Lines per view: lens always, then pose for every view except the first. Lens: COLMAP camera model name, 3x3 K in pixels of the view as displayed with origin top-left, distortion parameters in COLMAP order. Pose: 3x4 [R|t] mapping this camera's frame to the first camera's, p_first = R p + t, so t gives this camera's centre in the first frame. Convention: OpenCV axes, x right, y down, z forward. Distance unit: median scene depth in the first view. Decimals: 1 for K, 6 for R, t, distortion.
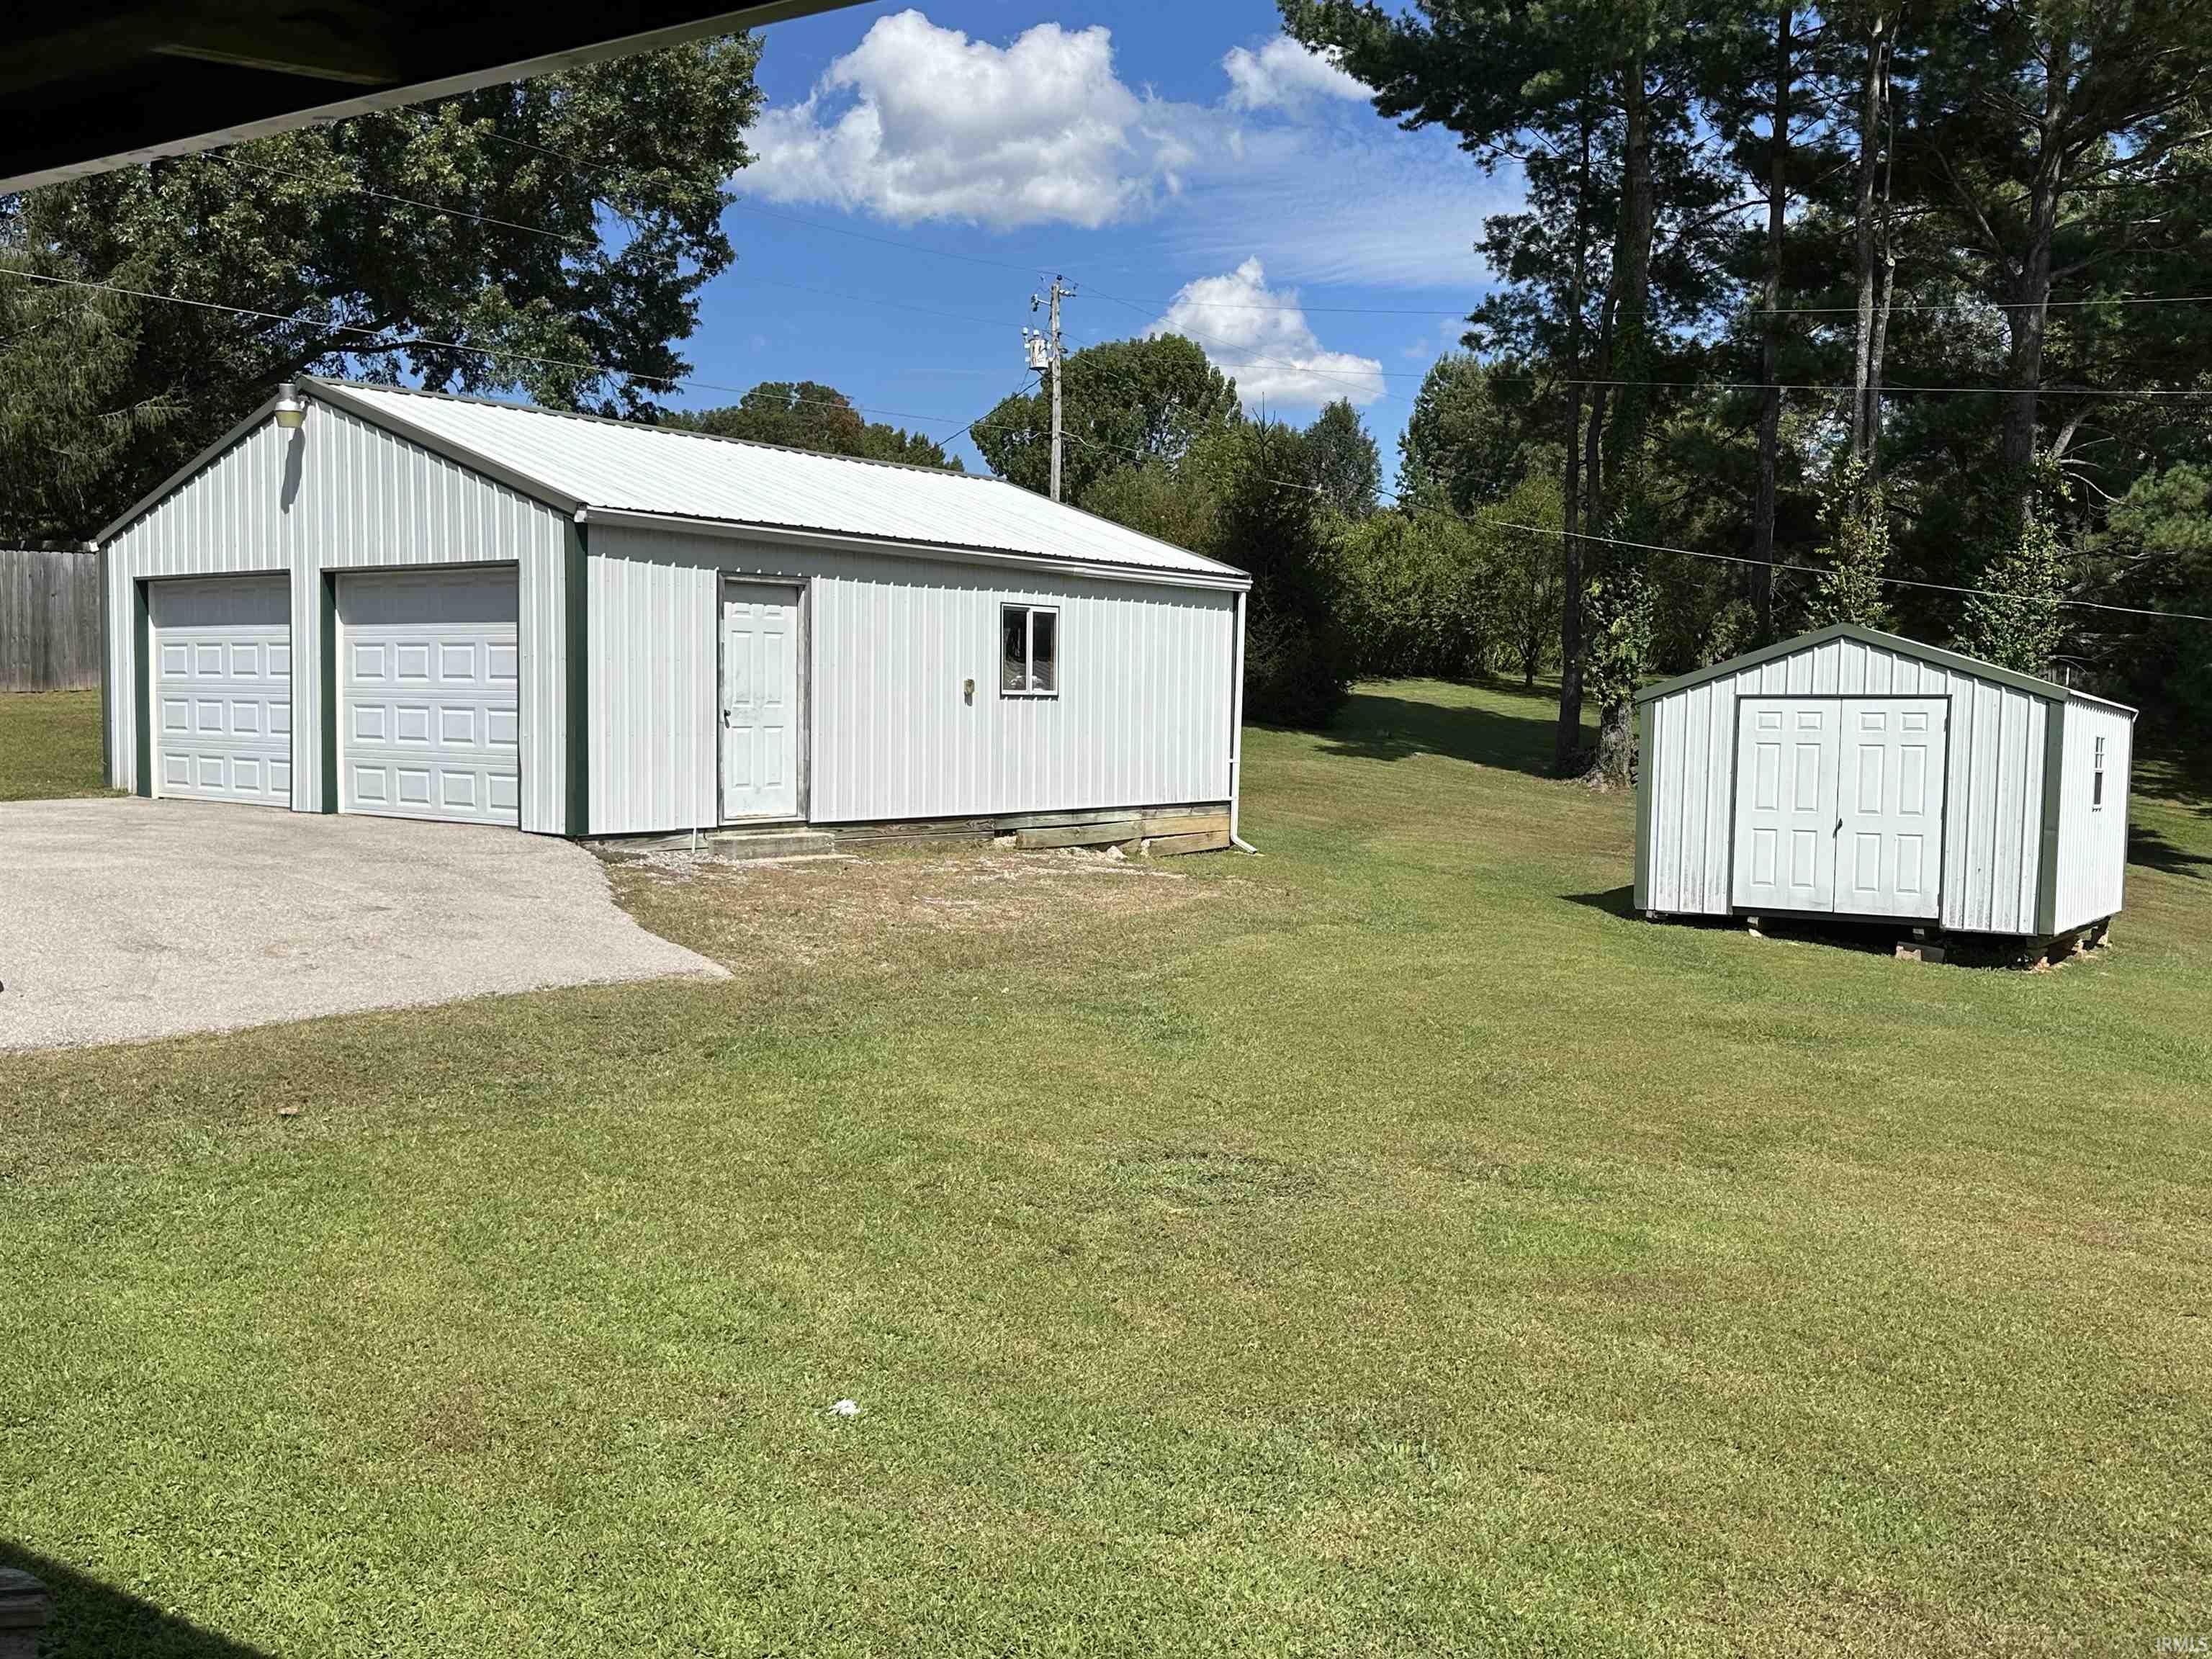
lens RADIAL K [[2069.3, 0, 1108.9], [0, 2069.3, 854.8], [0, 0, 1]] dist [0.197695, -0.309594]
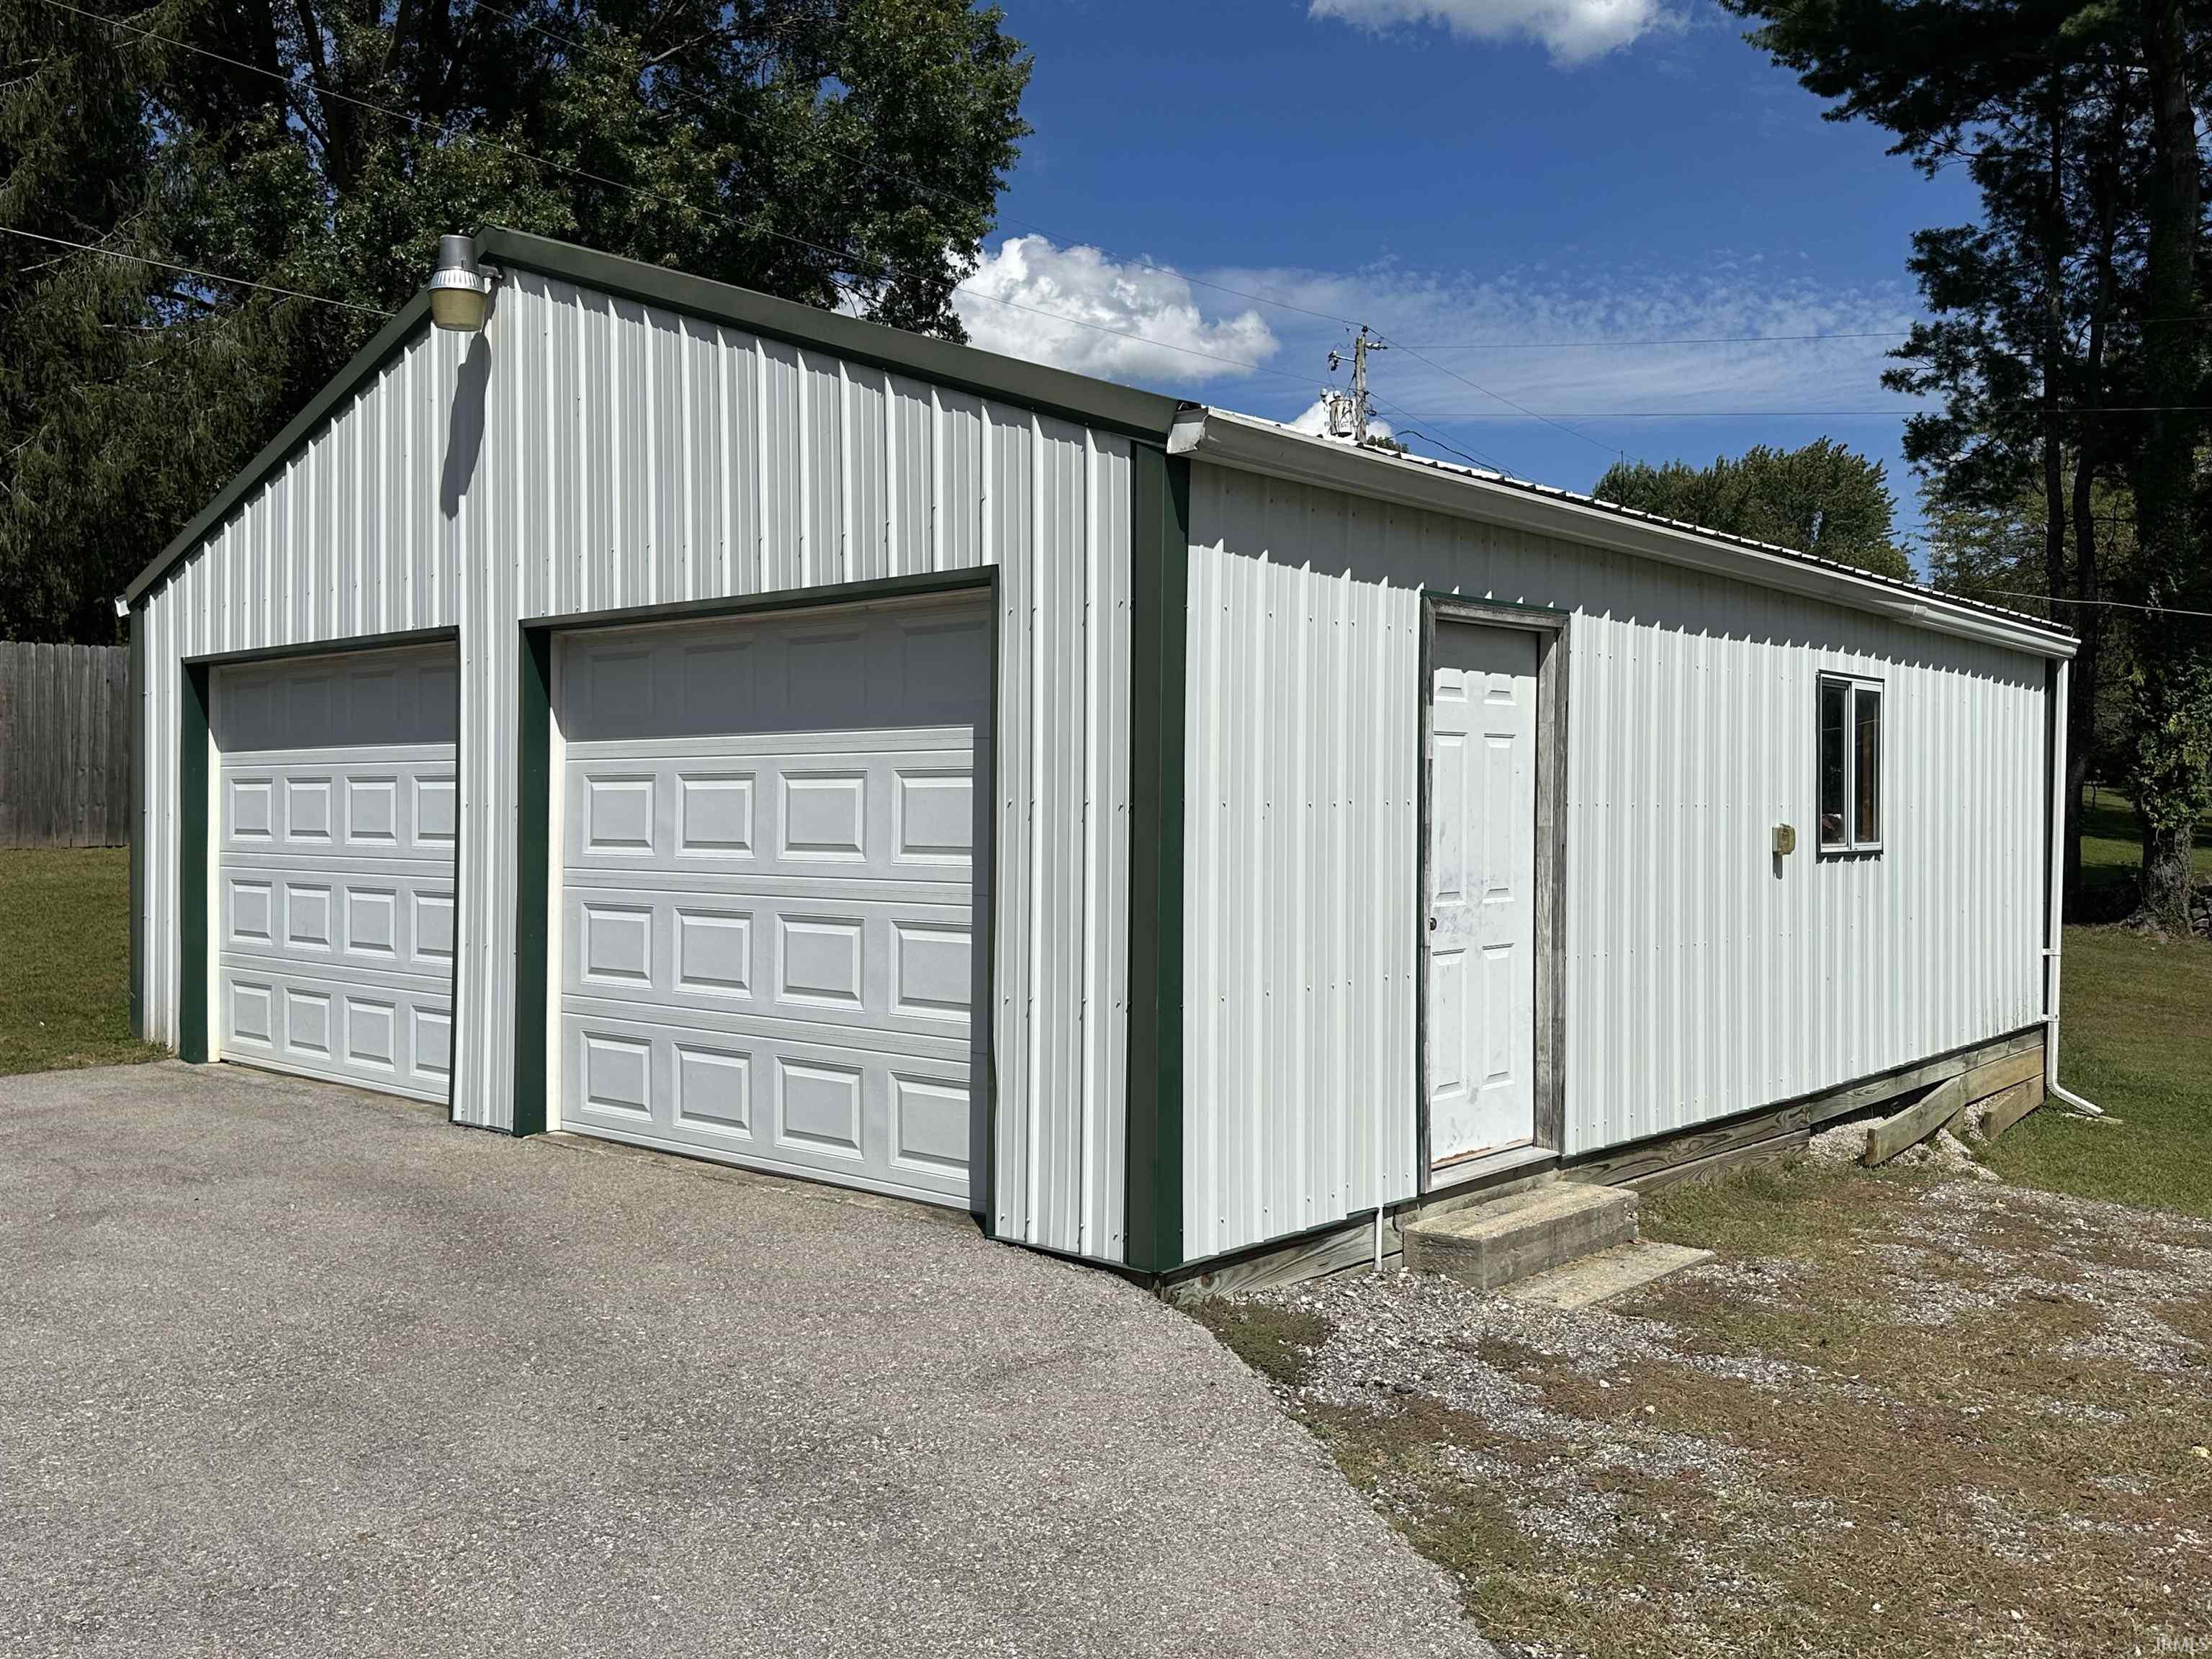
lens RADIAL K [[1837.5, 0, 1106.0], [0, 1837.5, 829.5], [0, 0, 1]] dist [0.155022, -0.185122]
pose [[0.998811, -0.009418, -0.047836, -0.212506], [0.006446, 0.998060, -0.061919, -0.059020], [0.048326, 0.061537, 0.996934, 0.568336]]
